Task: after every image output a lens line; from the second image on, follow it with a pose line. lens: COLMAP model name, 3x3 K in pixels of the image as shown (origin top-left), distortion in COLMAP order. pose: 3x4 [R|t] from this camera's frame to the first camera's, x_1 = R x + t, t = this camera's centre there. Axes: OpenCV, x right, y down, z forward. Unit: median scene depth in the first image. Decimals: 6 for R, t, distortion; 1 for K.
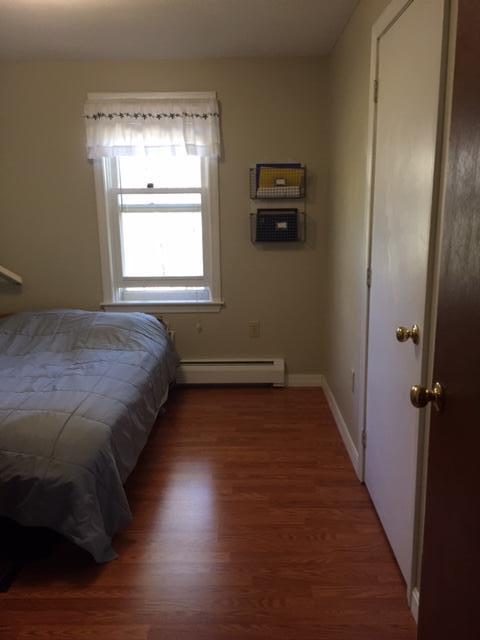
lens RADIAL K [[560.0, 0, 240.0], [0, 560.0, 320.0], [0, 0, 1]] dist [0.117606, -0.162131]
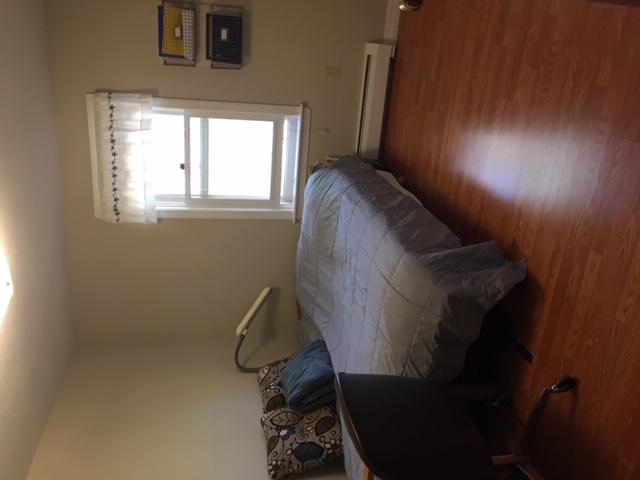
lens RADIAL K [[560.0, 0, 320.0], [0, 560.0, 240.0], [0, 0, 1]] dist [0.117606, -0.162131]
pose [[0.090525, -0.935481, -0.341586, 0.100411], [0.995860, 0.087880, 0.023247, -0.001344], [0.008272, -0.342276, 0.939563, -0.005786]]
